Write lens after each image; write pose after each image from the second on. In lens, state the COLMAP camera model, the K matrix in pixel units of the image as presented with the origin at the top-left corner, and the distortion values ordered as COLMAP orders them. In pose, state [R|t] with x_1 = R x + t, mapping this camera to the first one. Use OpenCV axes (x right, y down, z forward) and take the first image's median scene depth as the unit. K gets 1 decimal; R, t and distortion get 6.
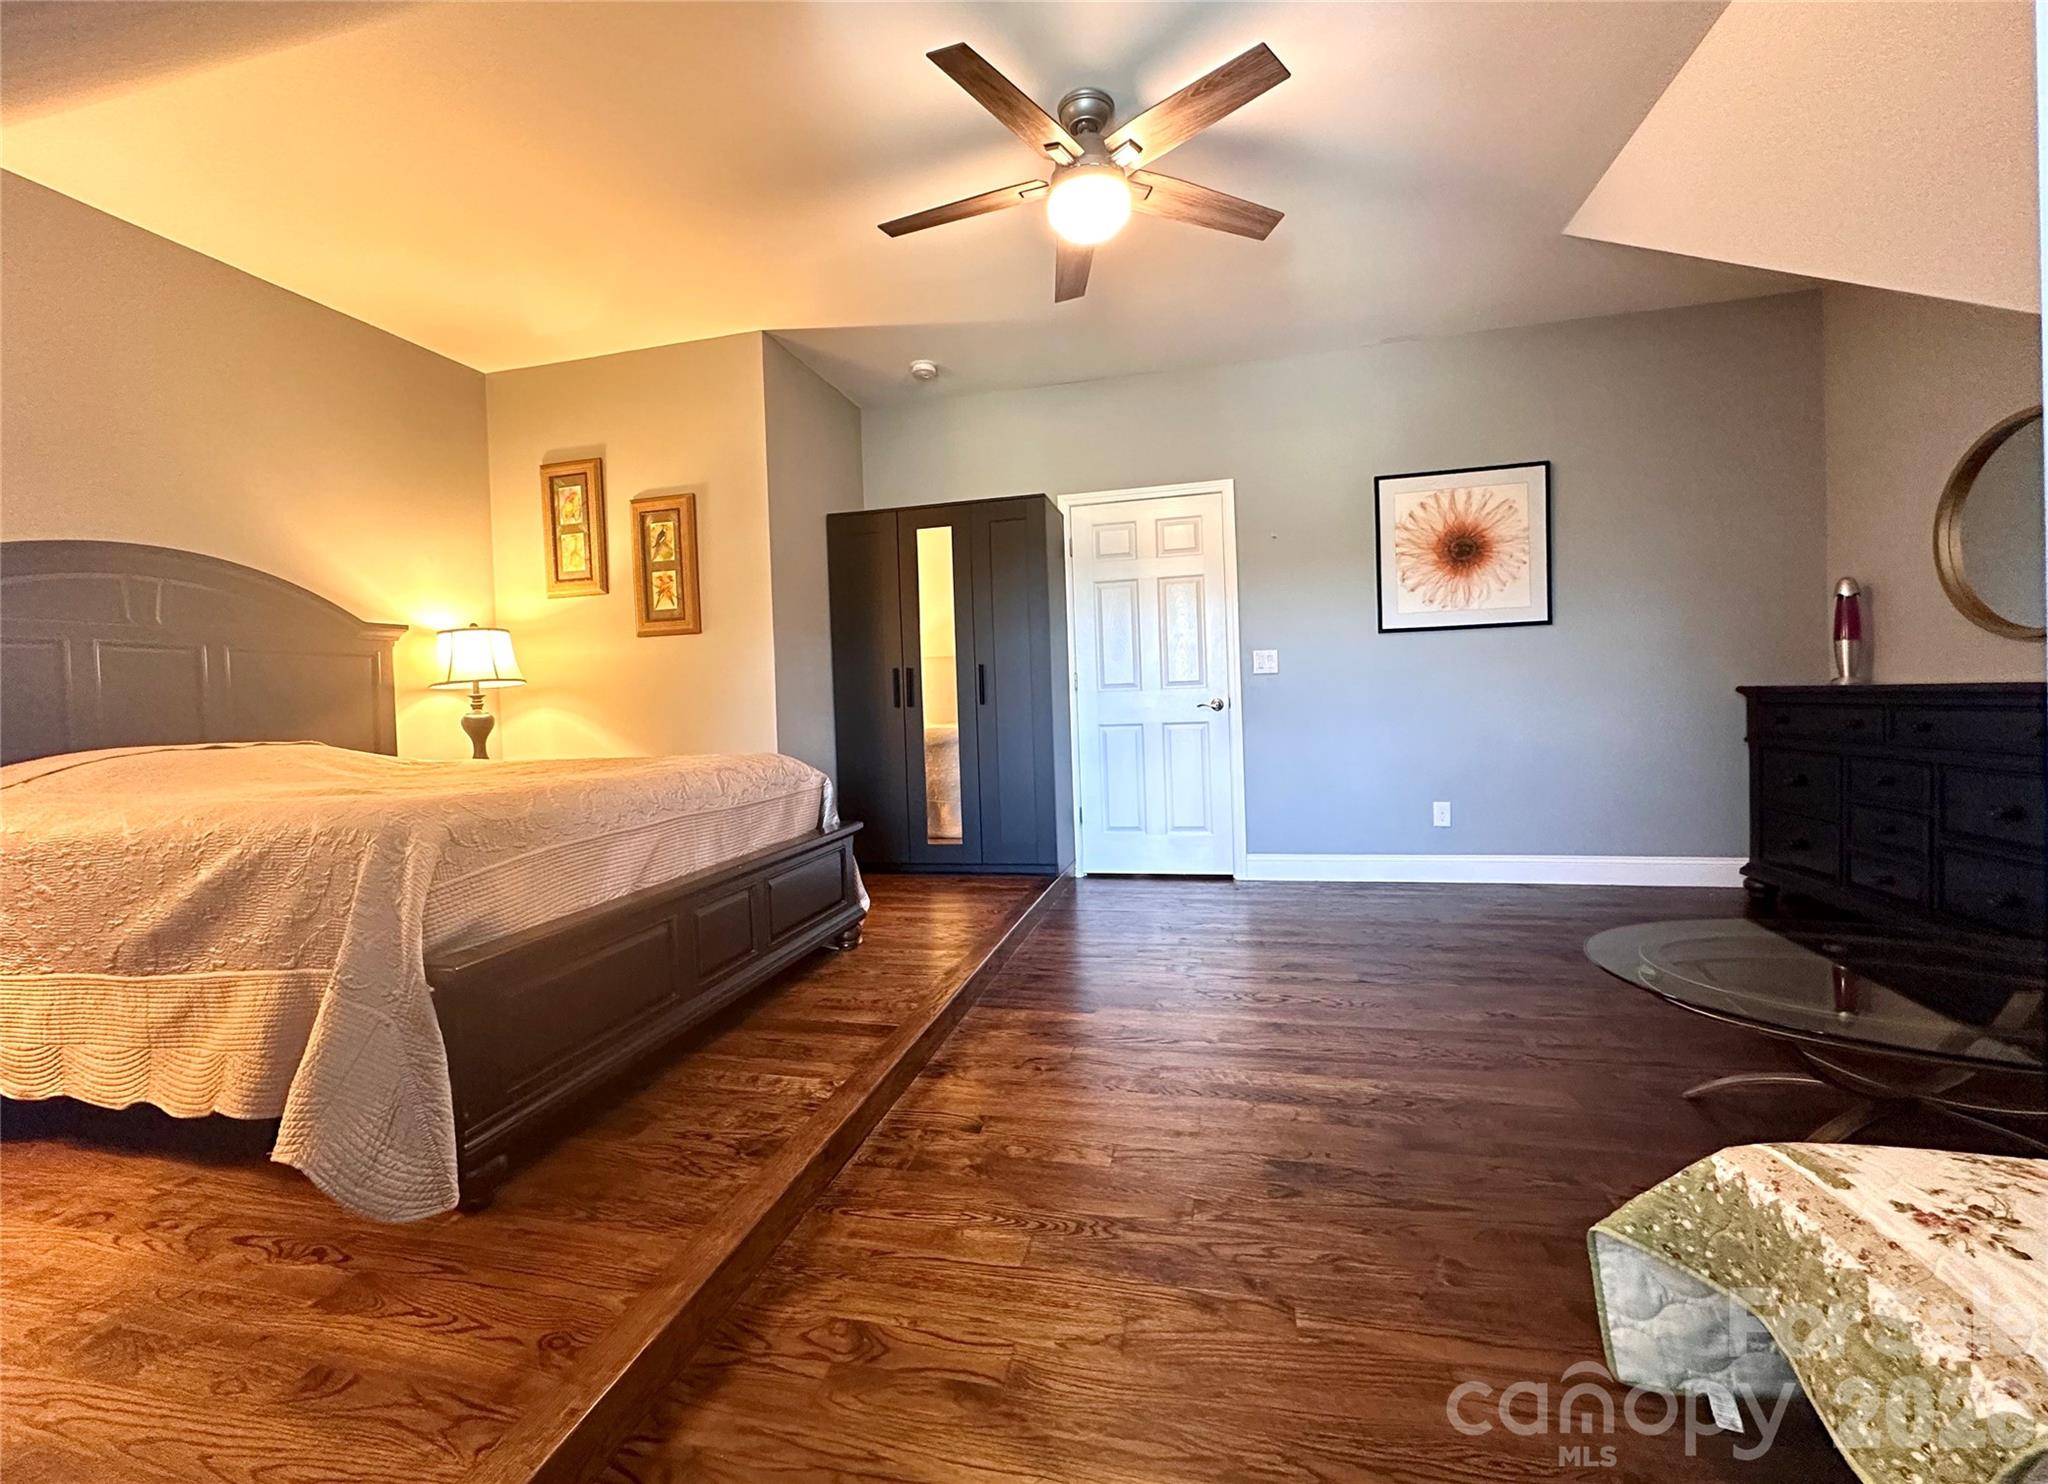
lens RADIAL K [[813.3, 0, 1026.4], [0, 813.3, 719.7], [0, 0, 1]] dist [-0.000258, 0.000208]
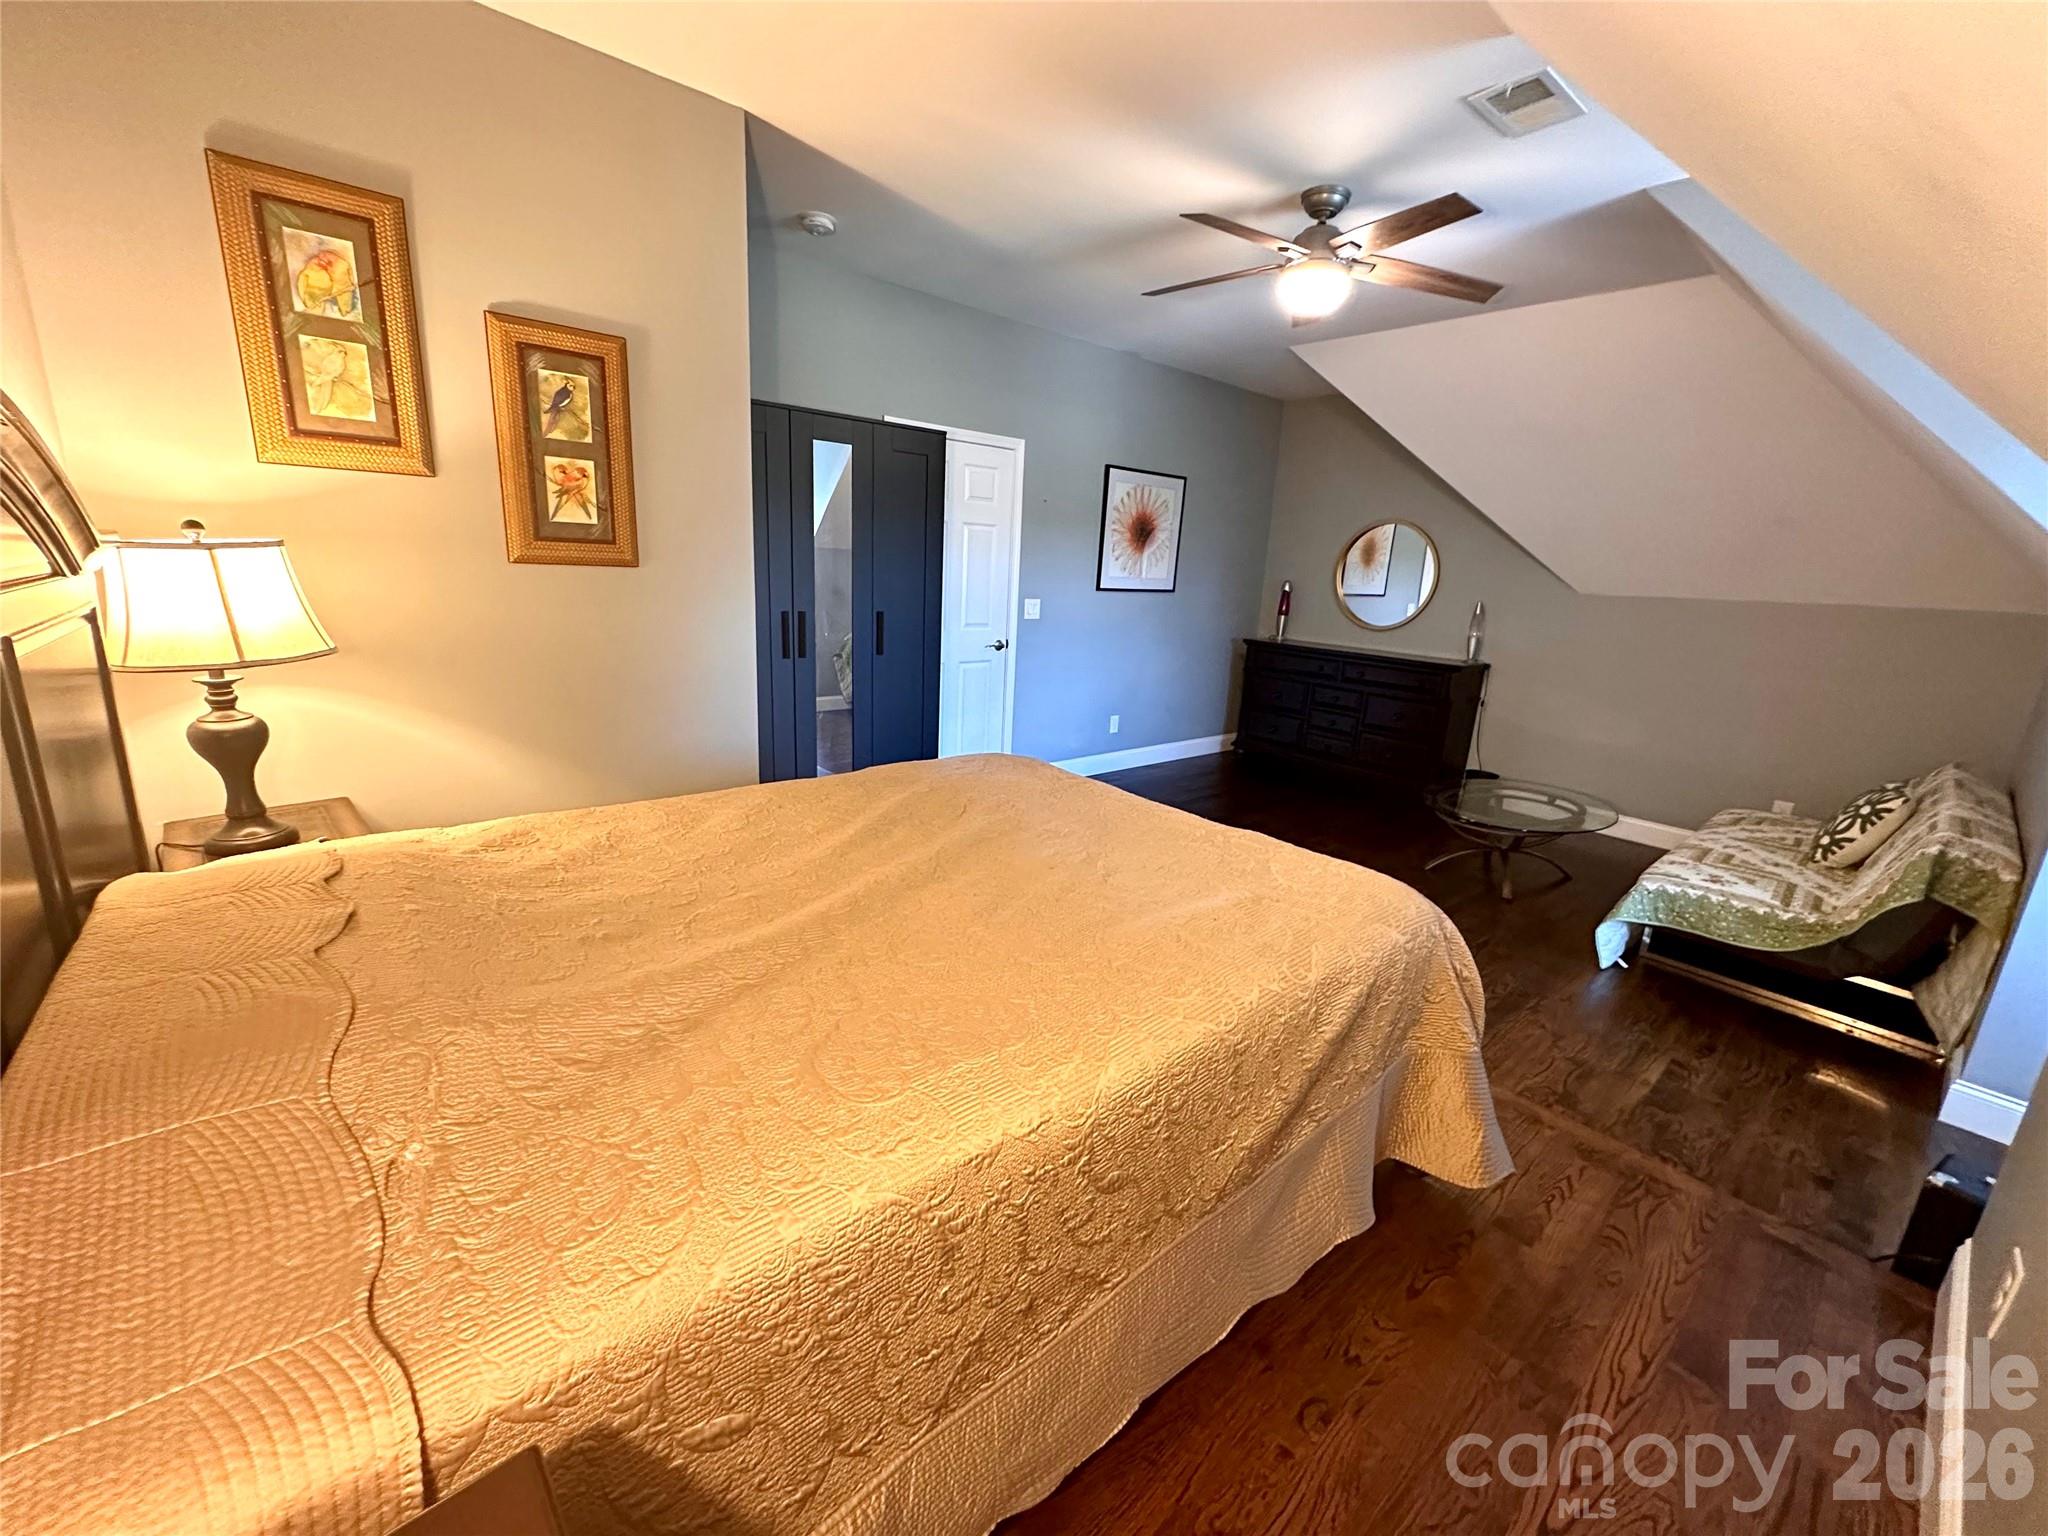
lens RADIAL K [[815.6, 0, 1024.0], [0, 815.6, 768.0], [0, 0, 1]] dist [-0.001260, -0.000277]
pose [[0.585002, -0.137166, 0.799349, -0.754201], [-0.052534, 0.977116, 0.206117, -0.097500], [-0.809329, -0.162572, 0.564409, 0.333914]]
